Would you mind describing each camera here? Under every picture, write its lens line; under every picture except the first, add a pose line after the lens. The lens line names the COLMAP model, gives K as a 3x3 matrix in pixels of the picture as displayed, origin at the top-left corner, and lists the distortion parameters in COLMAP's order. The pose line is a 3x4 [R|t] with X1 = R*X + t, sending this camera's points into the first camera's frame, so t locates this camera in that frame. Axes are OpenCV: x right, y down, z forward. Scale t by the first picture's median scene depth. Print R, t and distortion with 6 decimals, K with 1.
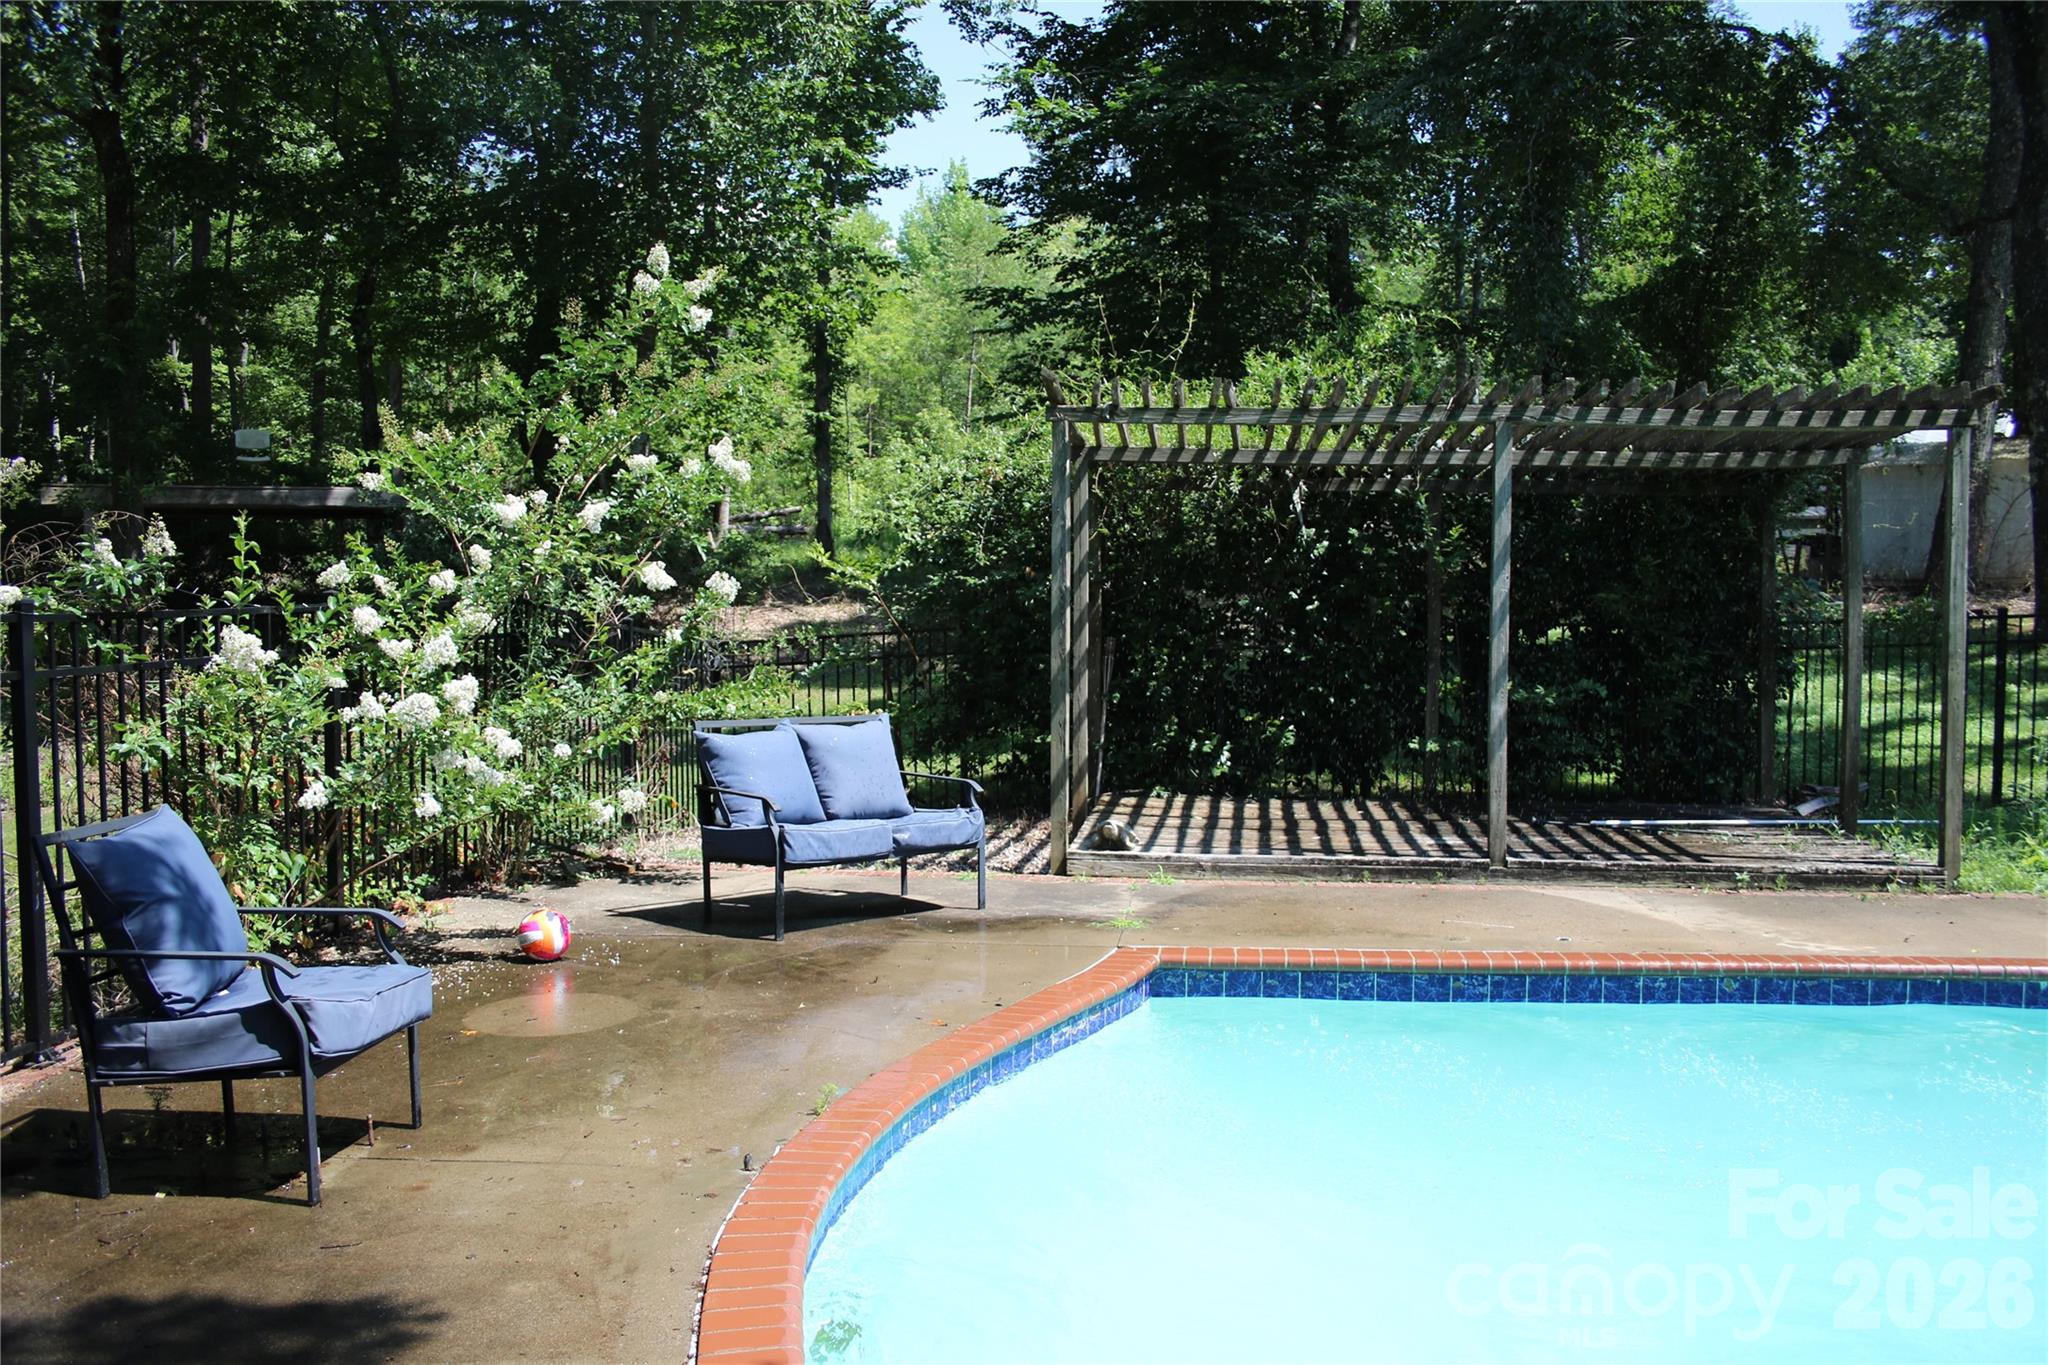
lens RADIAL K [[1683.1, 0, 1024.5], [0, 1683.1, 678.8], [0, 0, 1]] dist [-0.107693, 0.022136]
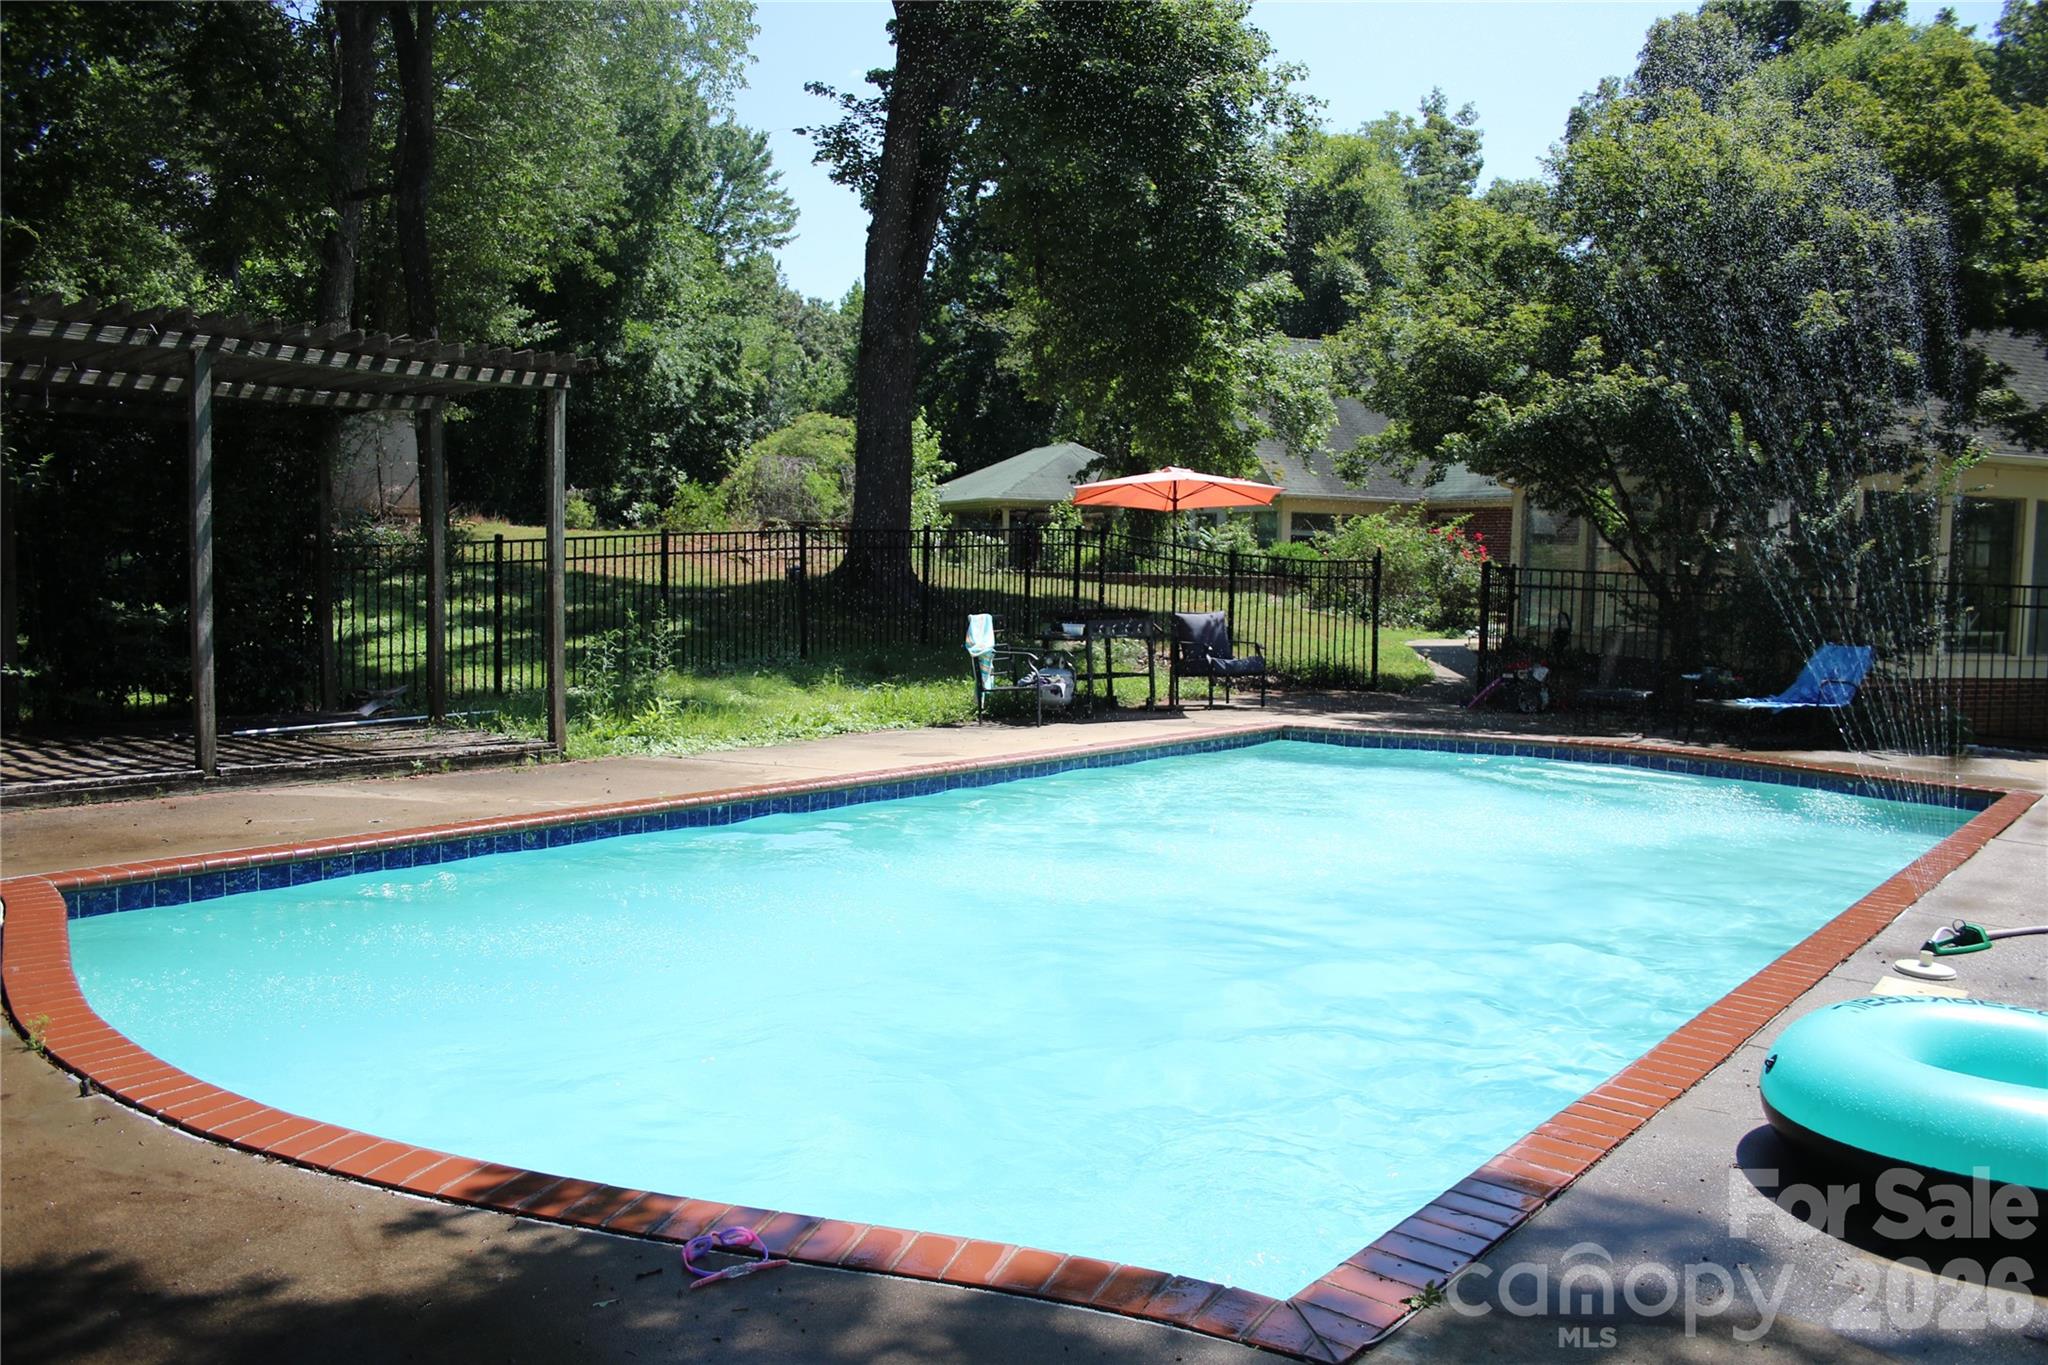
lens RADIAL K [[1683.1, 0, 1027.4], [0, 1683.1, 683.4], [0, 0, 1]] dist [-0.107693, 0.022136]
pose [[0.526127, -0.056527, 0.848525, -0.324616], [0.017018, 0.998288, 0.055952, 0.005154], [-0.850236, -0.014998, 0.526188, 0.018309]]
